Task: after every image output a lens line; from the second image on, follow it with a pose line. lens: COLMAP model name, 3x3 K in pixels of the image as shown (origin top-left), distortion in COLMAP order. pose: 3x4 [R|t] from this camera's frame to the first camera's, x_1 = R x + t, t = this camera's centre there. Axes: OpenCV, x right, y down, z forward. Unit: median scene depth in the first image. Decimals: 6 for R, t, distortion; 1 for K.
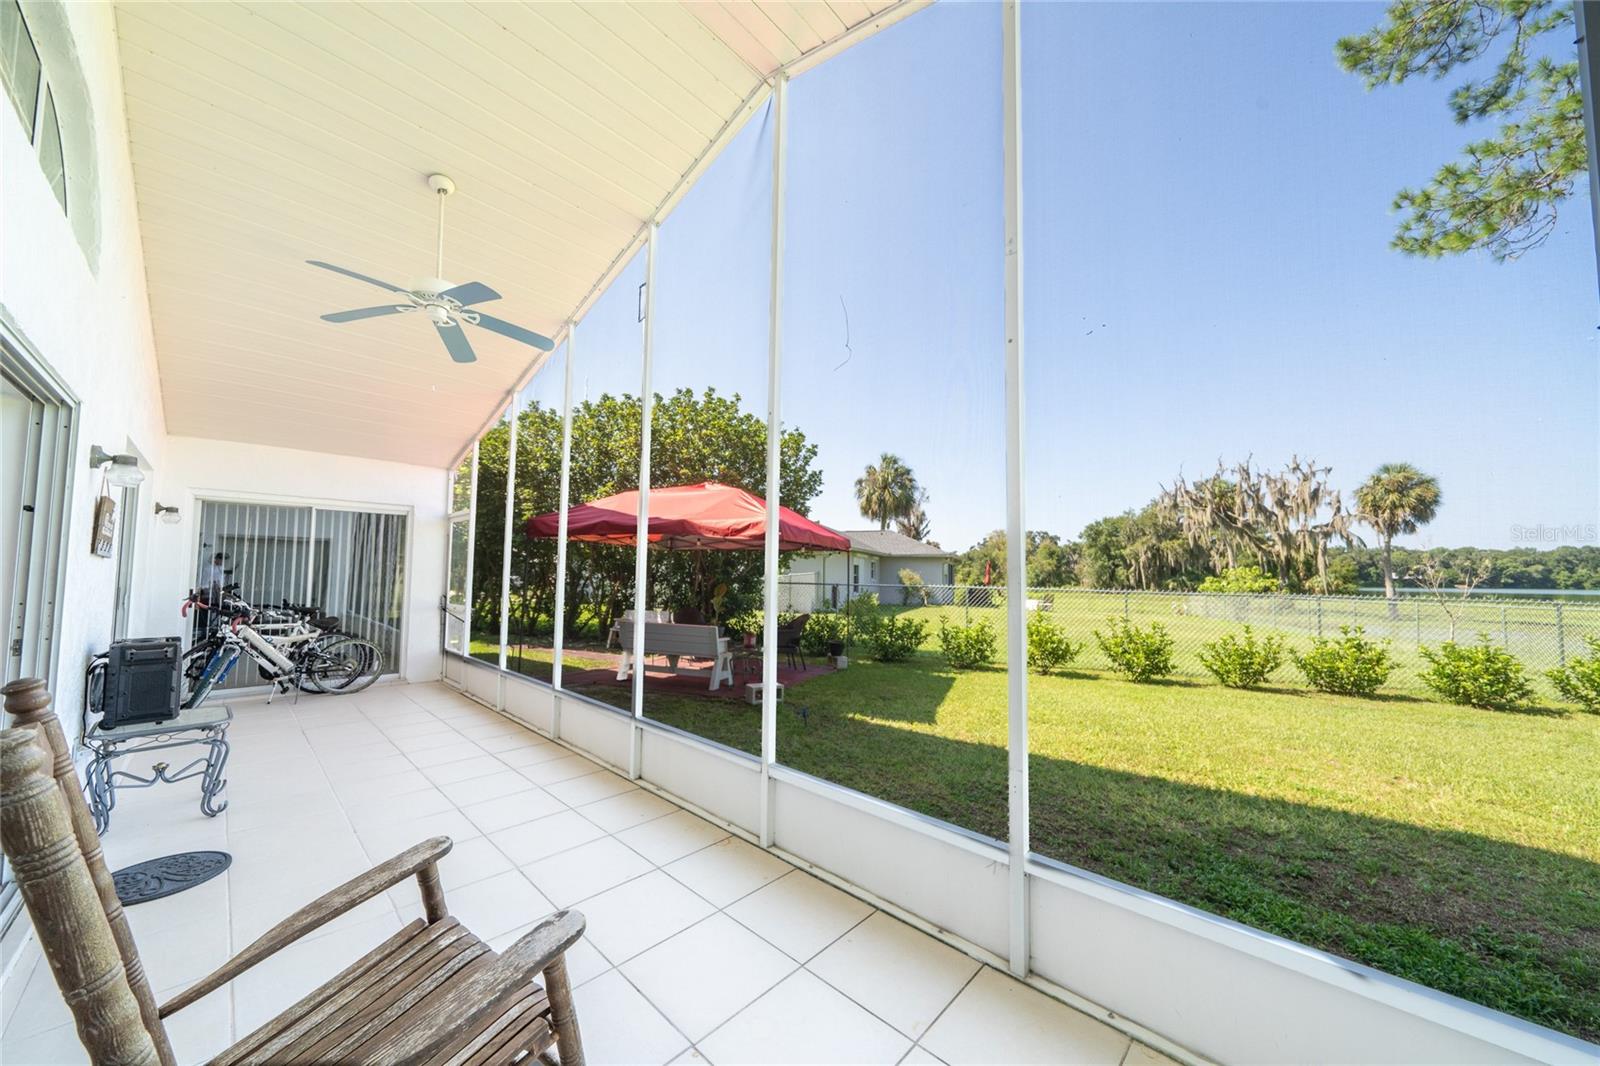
lens RADIAL K [[548.6, 0, 824.2], [0, 548.6, 553.4], [0, 0, 1]] dist [-0.000880, -0.000021]
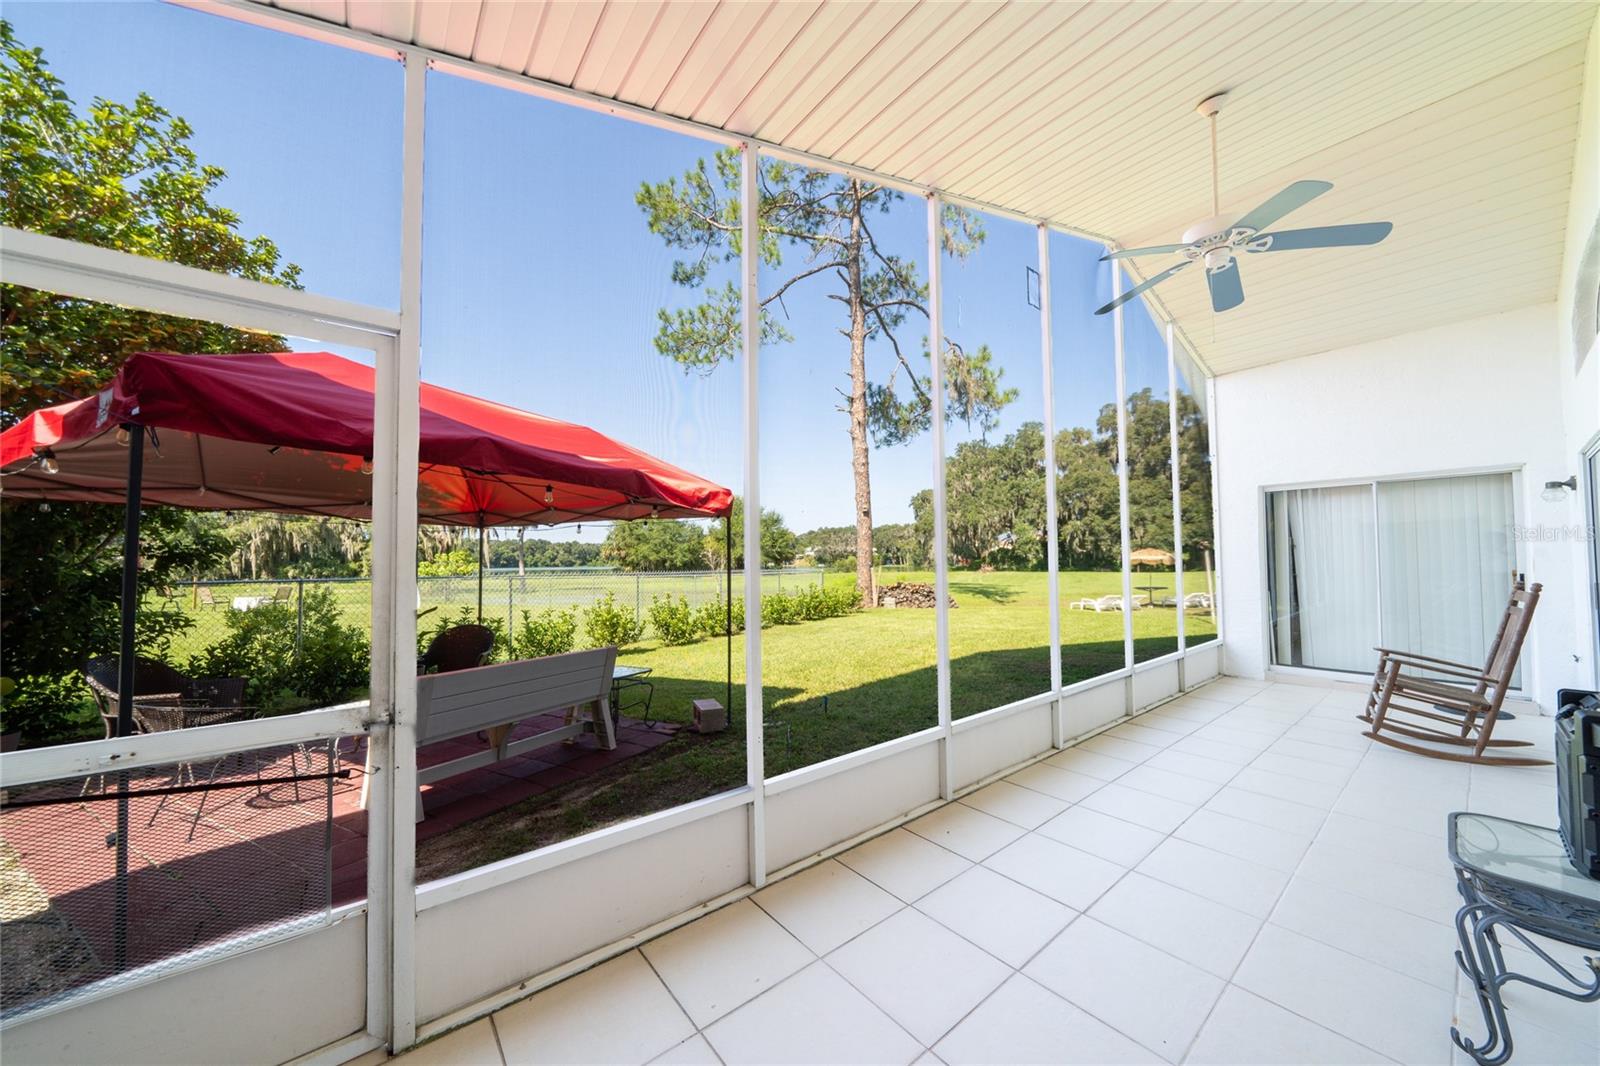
lens RADIAL K [[546.1, 0, 776.0], [0, 546.1, 556.1], [0, 0, 1]] dist [0.000099, -0.000020]
pose [[0.183984, -0.003083, 0.982924, -0.741836], [-0.026994, 0.999602, 0.008188, 0.032536], [-0.982559, -0.028039, 0.183827, 0.693605]]
